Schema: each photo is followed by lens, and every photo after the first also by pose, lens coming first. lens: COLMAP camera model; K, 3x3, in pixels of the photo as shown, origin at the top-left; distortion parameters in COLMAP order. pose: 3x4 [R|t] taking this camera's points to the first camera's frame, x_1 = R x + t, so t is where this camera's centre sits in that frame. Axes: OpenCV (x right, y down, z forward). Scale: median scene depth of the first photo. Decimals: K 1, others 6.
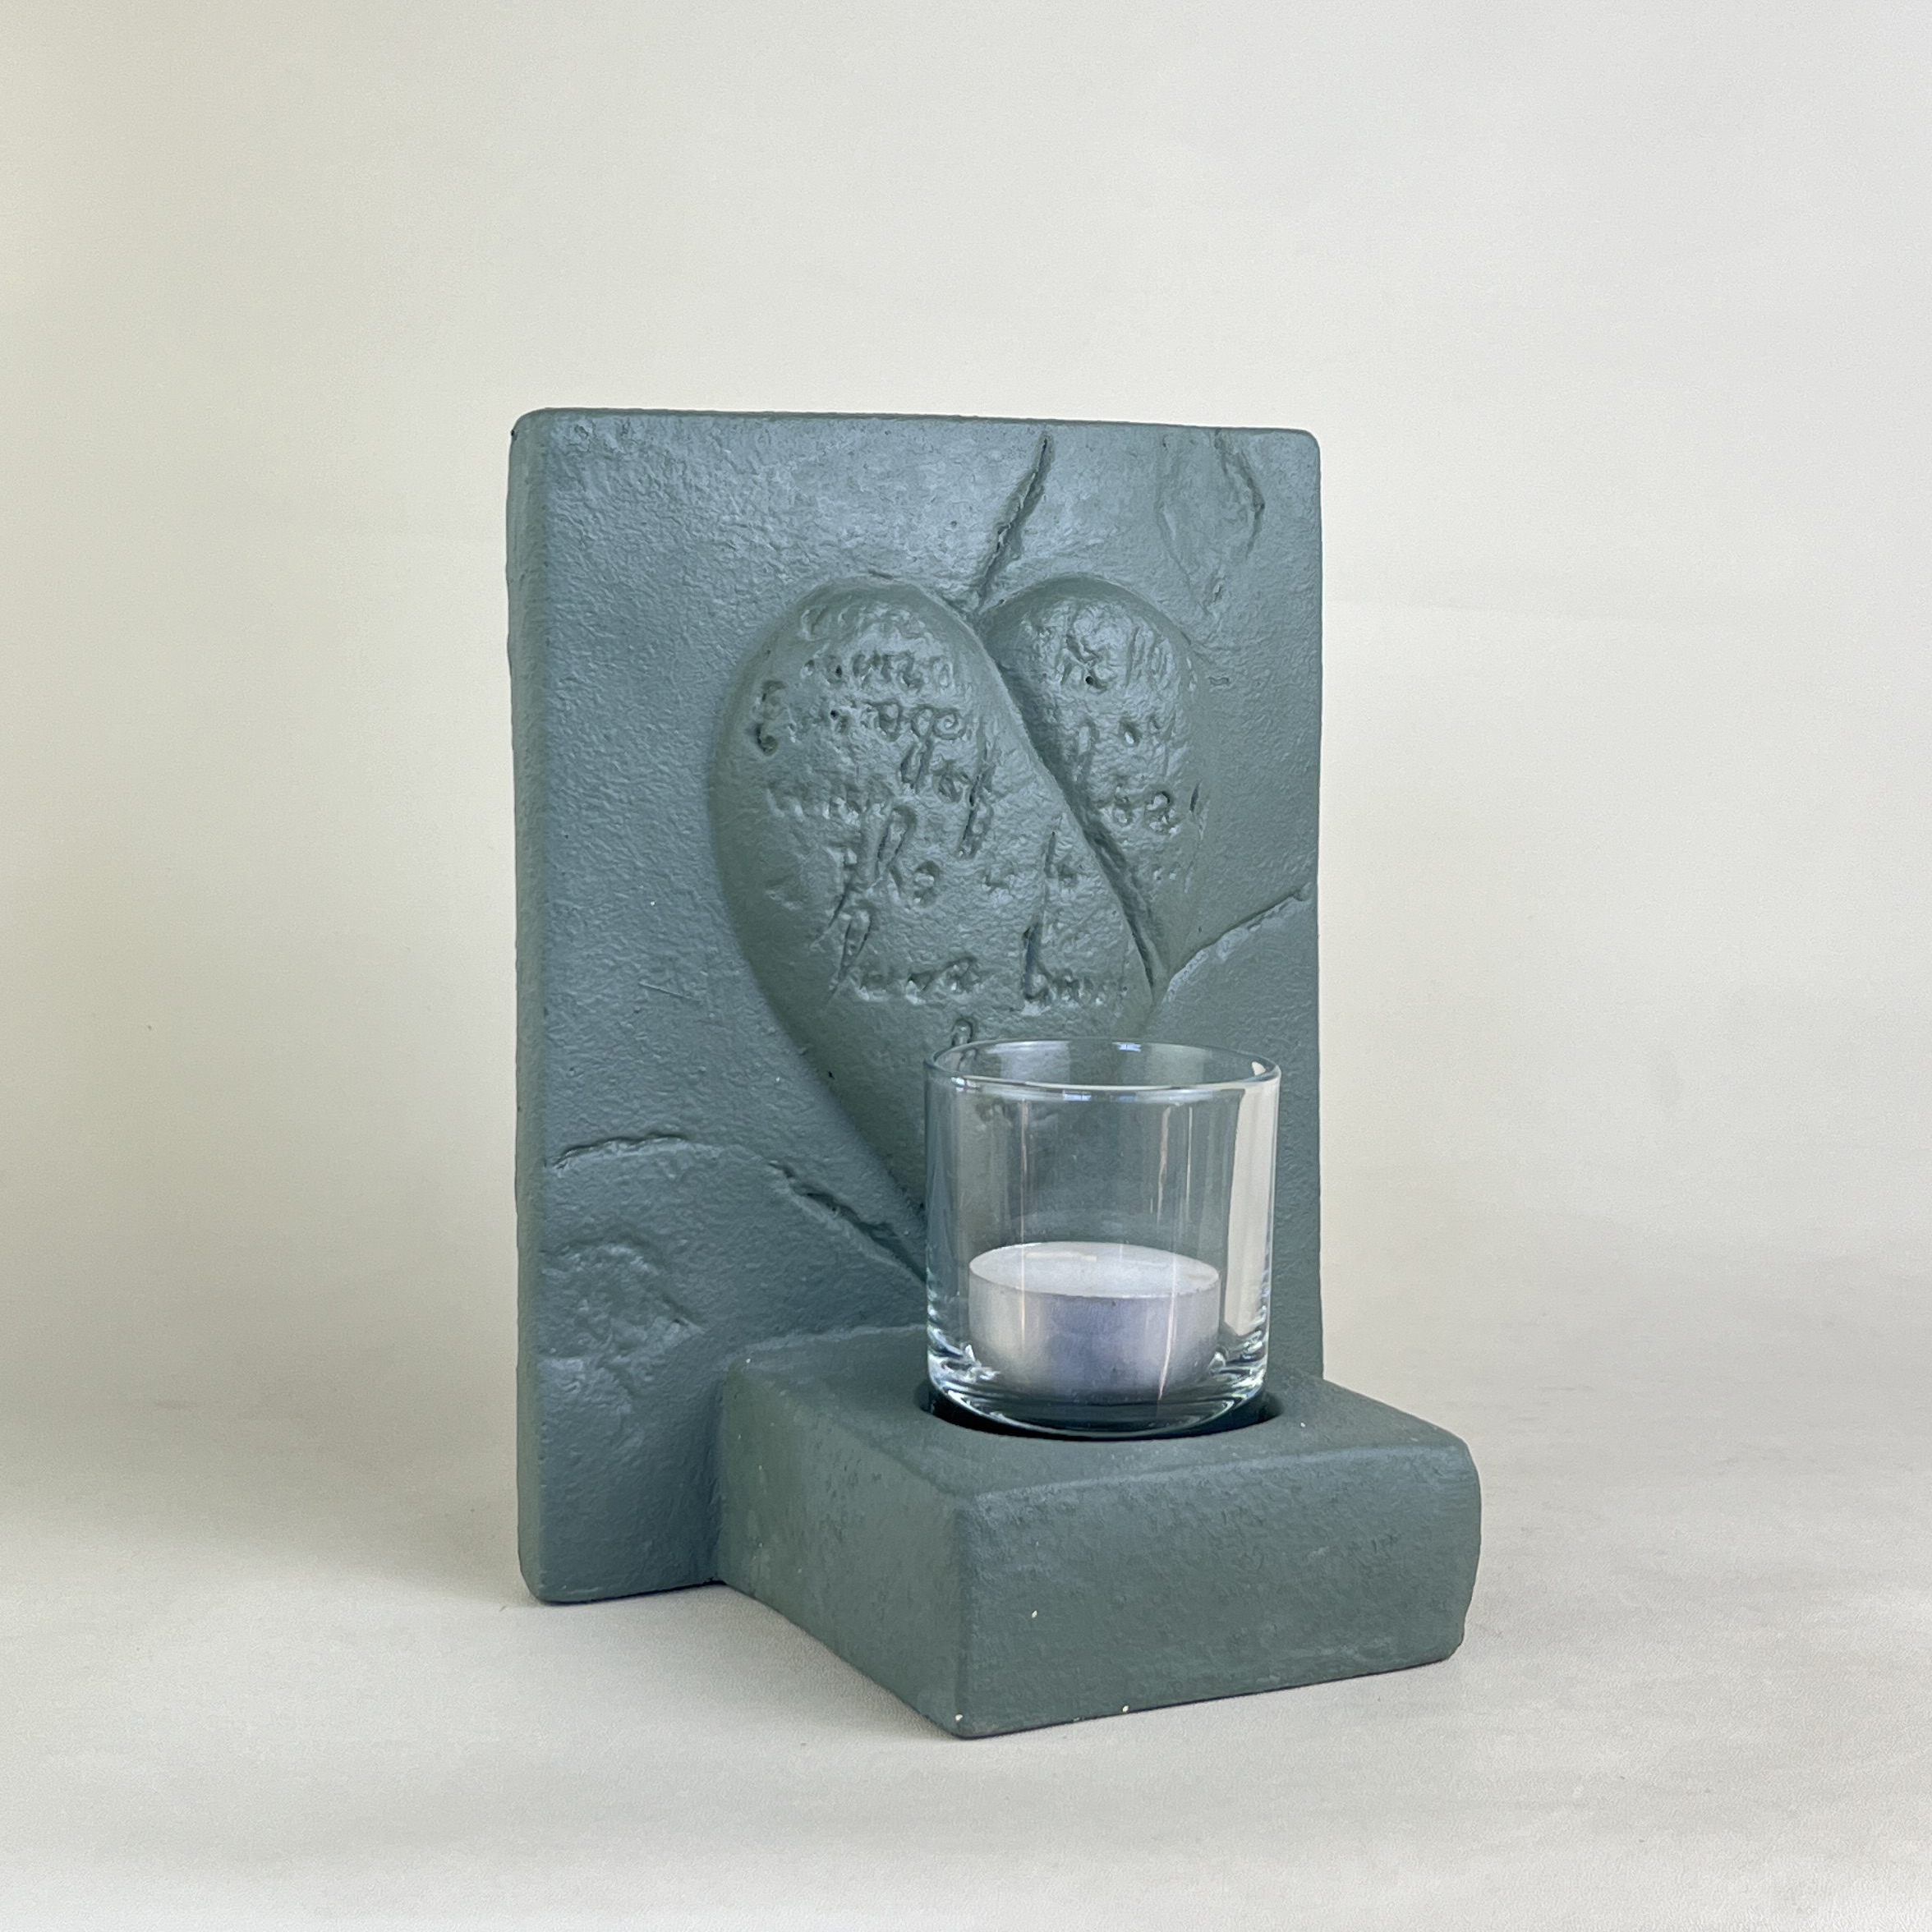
lens RADIAL K [[3199.0, 0, 978.8], [0, 3199.0, 948.3], [0, 0, 1]] dist [0.168721, 0.000000]
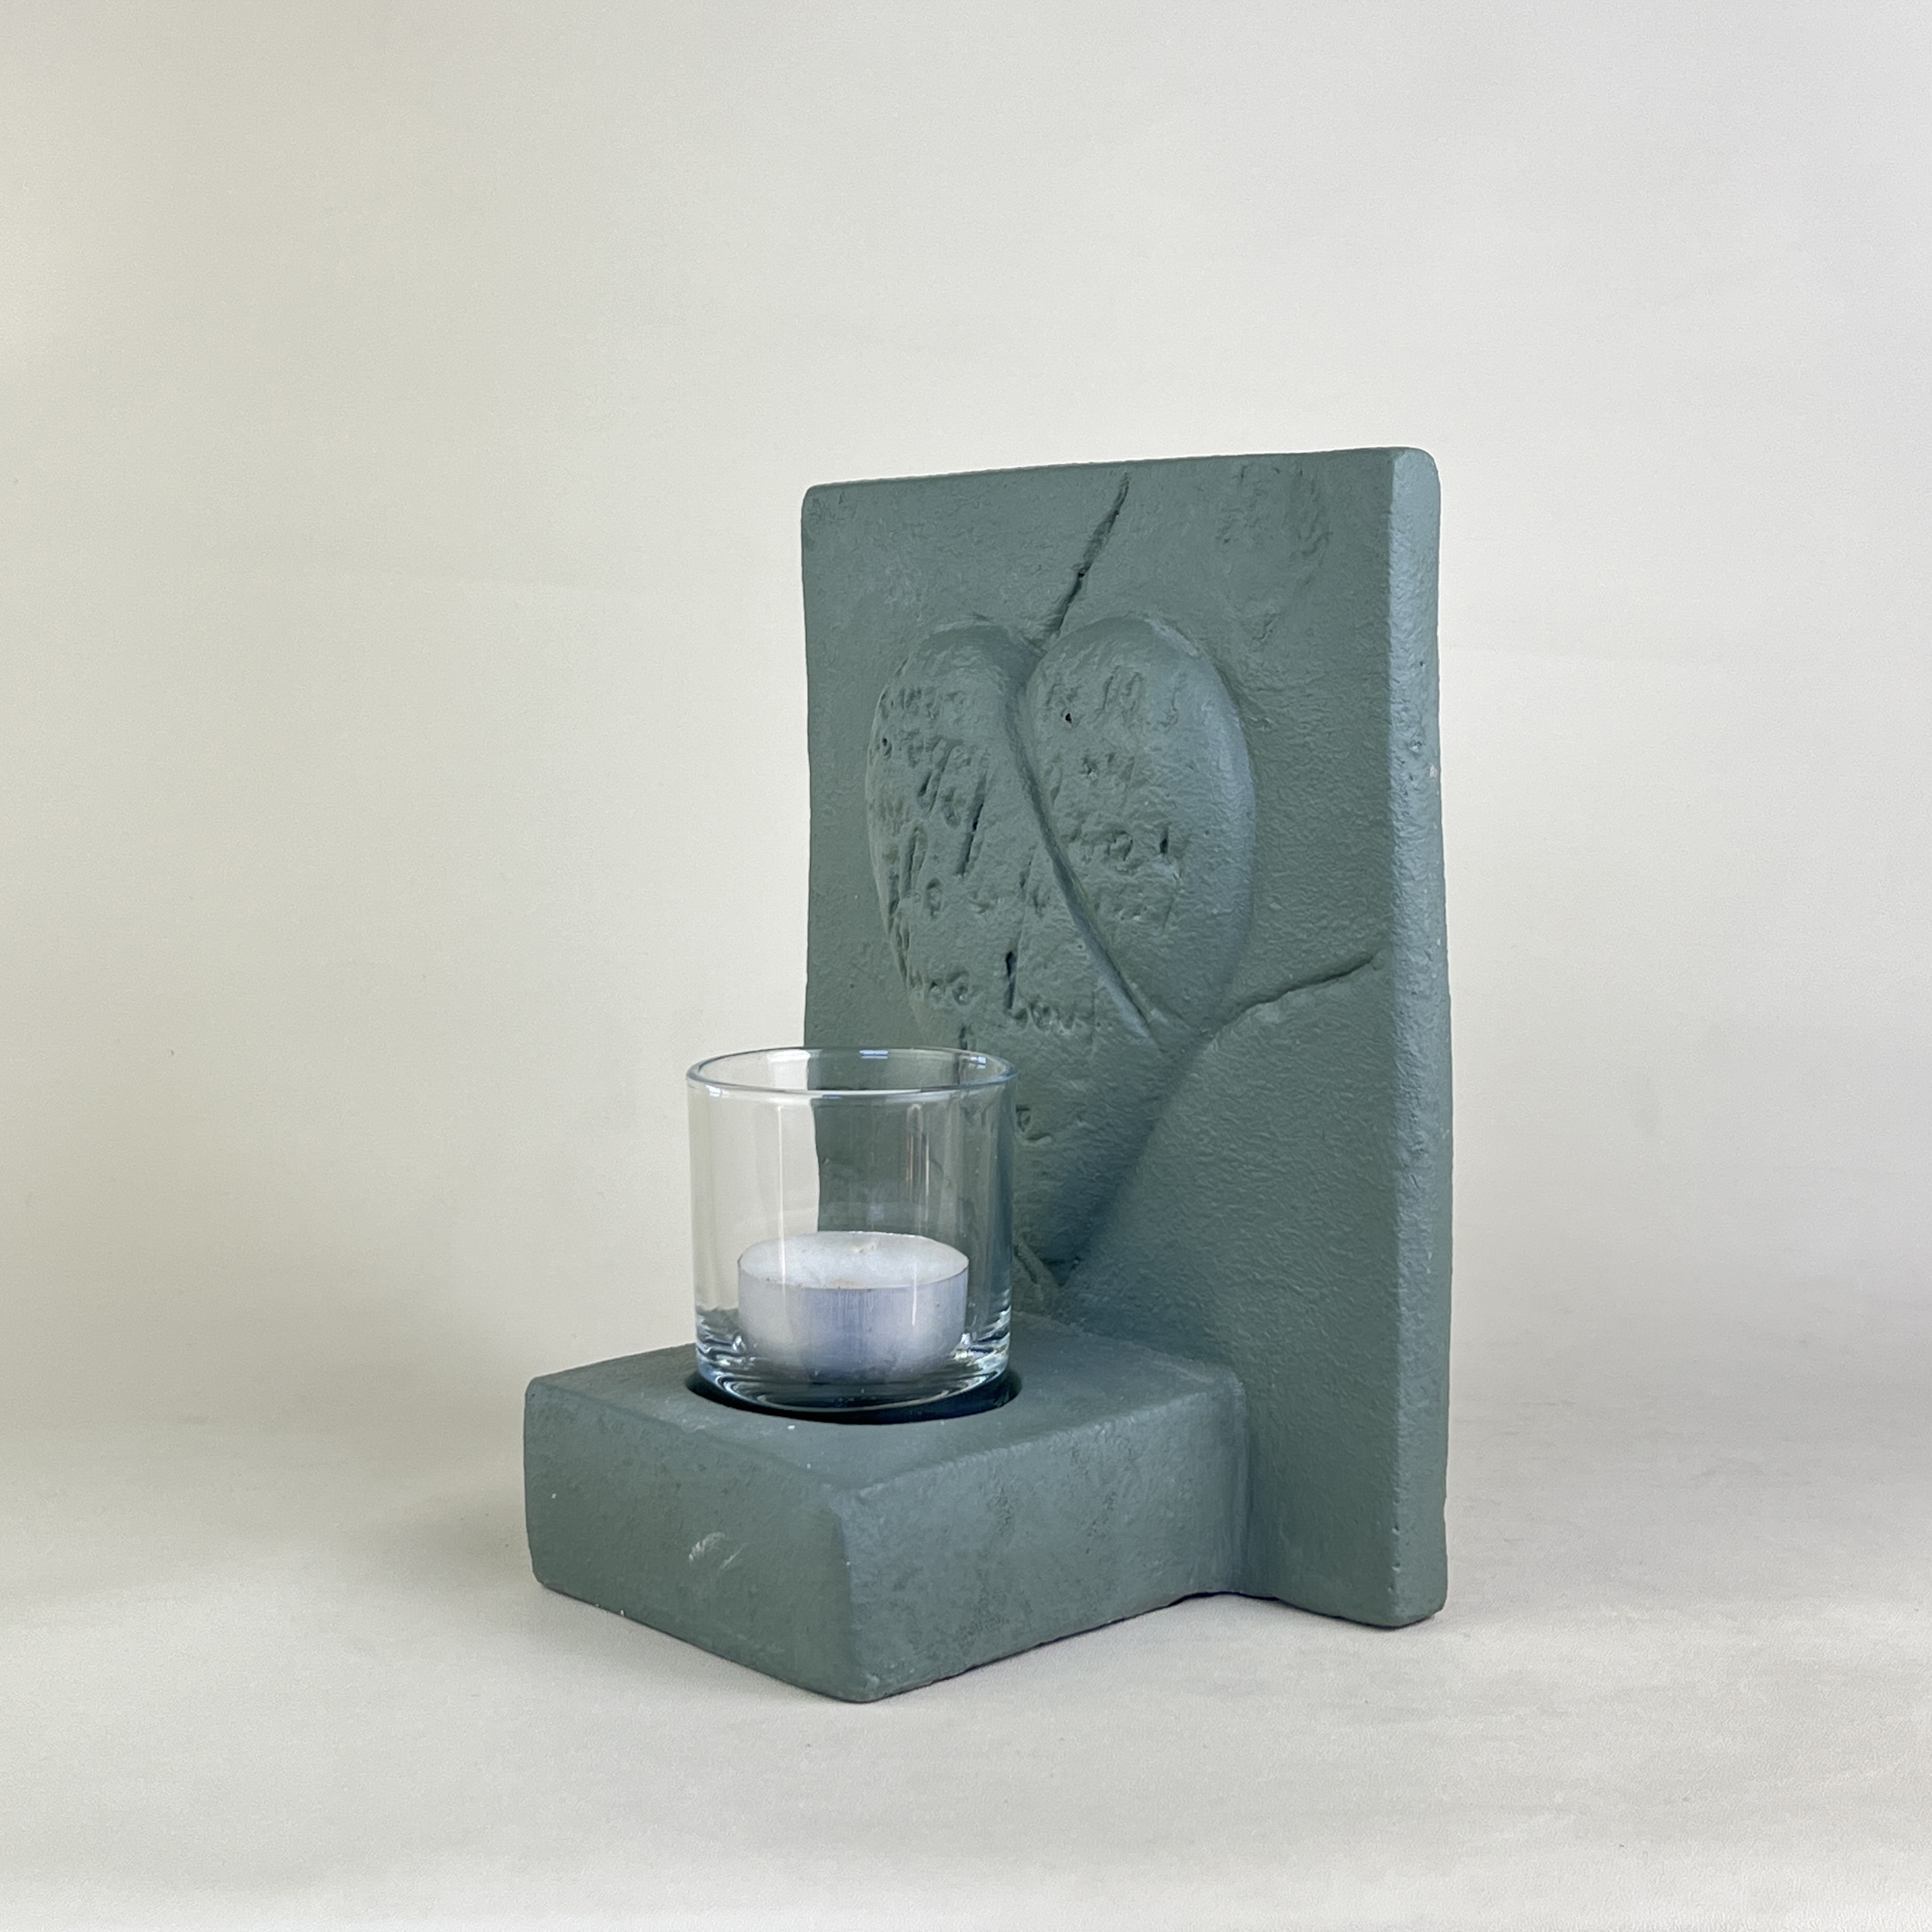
lens RADIAL K [[3199.0, 0, 968.8], [0, 3199.0, 967.5], [0, 0, 1]] dist [0.168721, 0.000000]
pose [[0.259700, 0.095249, -0.960980, 1.019349], [-0.096704, 0.992687, 0.072258, -0.075368], [0.960835, 0.074165, 0.267012, 0.704988]]
